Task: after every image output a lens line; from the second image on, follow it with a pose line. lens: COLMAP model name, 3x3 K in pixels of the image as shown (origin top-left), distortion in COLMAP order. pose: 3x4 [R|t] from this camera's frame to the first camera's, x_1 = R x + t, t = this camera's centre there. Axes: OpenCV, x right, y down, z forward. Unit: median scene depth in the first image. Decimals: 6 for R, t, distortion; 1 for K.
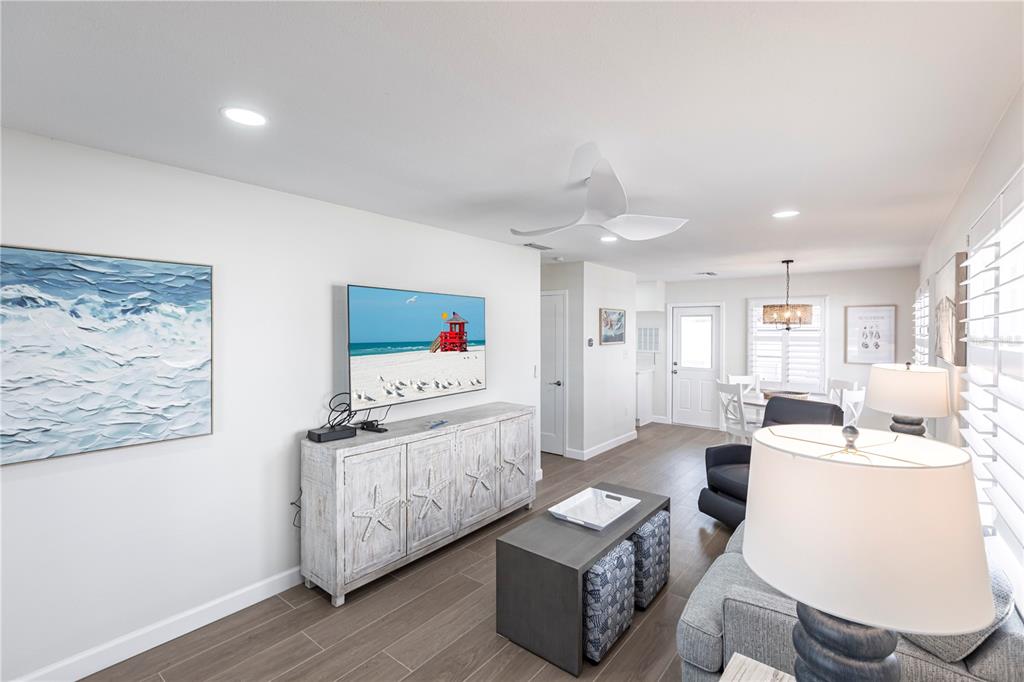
lens RADIAL K [[466.4, 0, 513.7], [0, 466.4, 335.3], [0, 0, 1]] dist [0.000131, -0.000133]
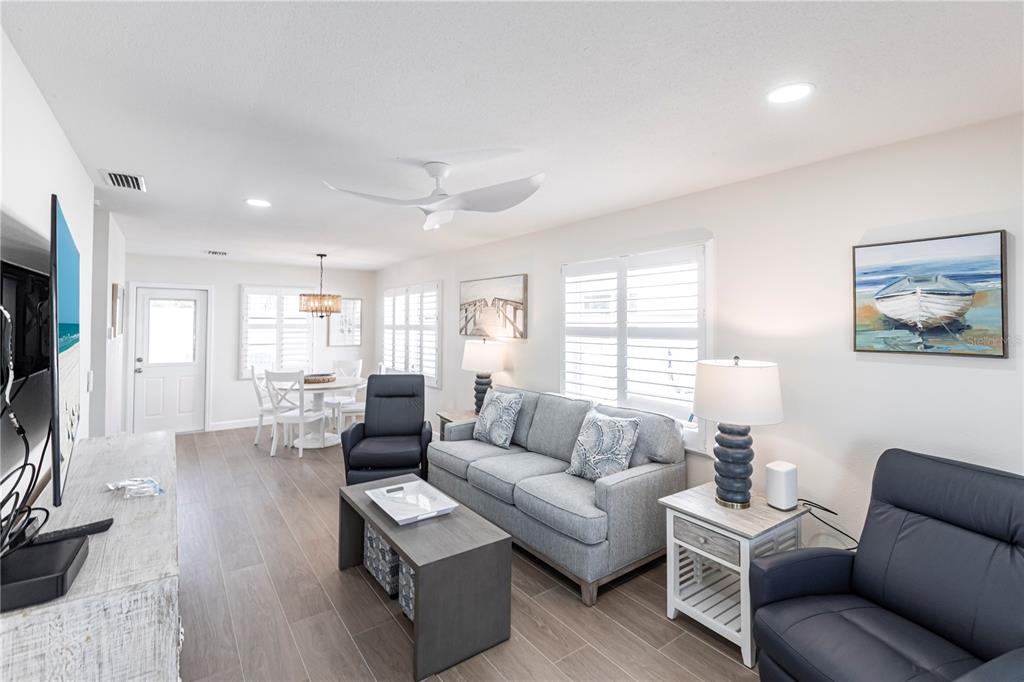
lens RADIAL K [[466.4, 0, 520.5], [0, 466.4, 317.2], [0, 0, 1]] dist [0.000131, -0.000133]
pose [[0.258497, 0.010261, 0.965957, -0.282765], [0.004857, 0.999917, -0.011922, 0.002233], [-0.966000, 0.007773, 0.258426, 0.216498]]
